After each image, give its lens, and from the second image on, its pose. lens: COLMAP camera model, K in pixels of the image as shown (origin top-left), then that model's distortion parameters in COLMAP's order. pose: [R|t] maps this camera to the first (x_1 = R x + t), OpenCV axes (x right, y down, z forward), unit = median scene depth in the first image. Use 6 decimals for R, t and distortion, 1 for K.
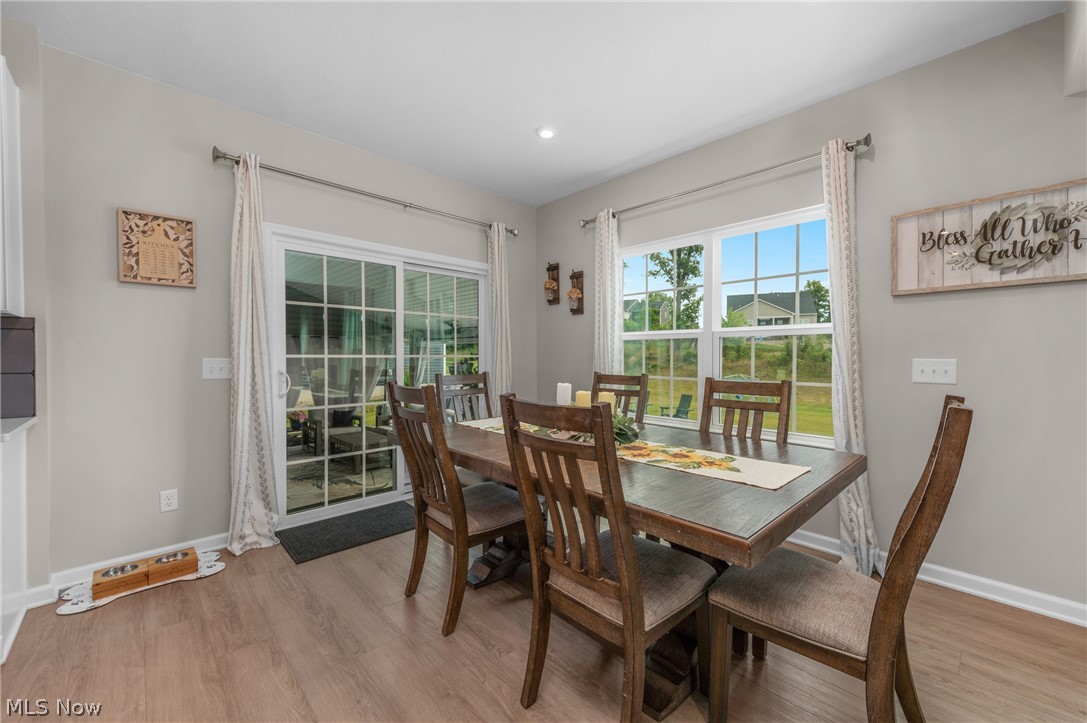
lens RADIAL K [[428.8, 0, 559.2], [0, 428.8, 359.4], [0, 0, 1]] dist [0.011418, -0.002944]
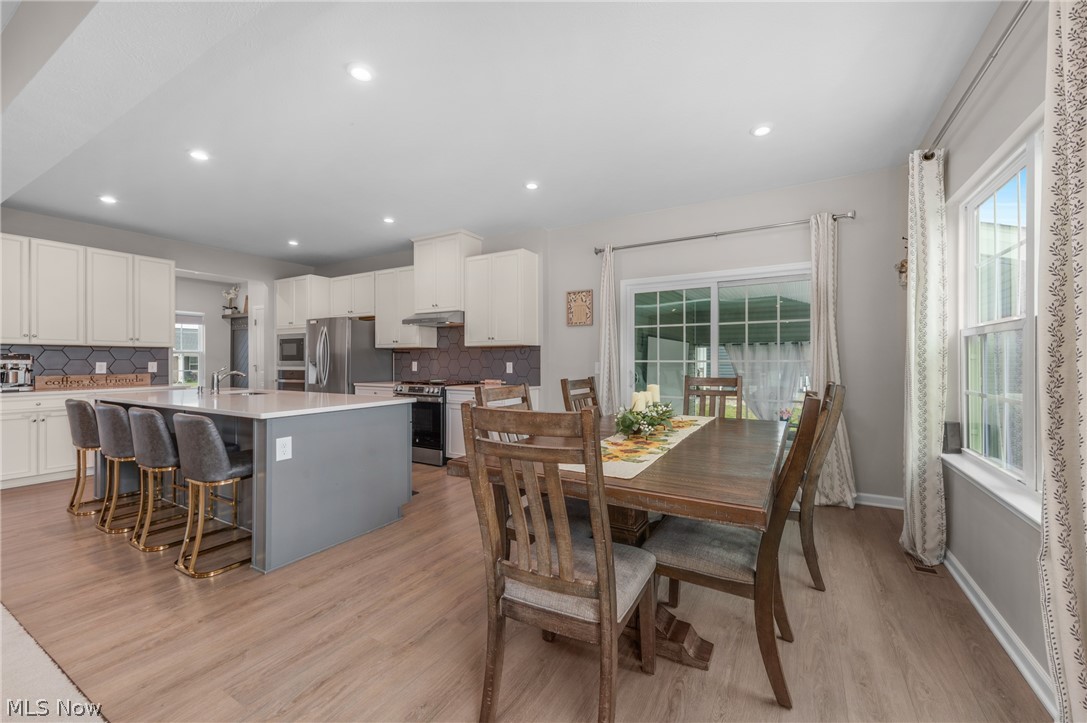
lens RADIAL K [[428.8, 0, 554.8], [0, 428.8, 359.3], [0, 0, 1]] dist [0.011418, -0.002944]
pose [[0.284487, -0.005868, -0.958662, 0.906052], [-0.008445, 0.999927, -0.008627, -0.001244], [0.958643, 0.010550, 0.284417, 0.351551]]
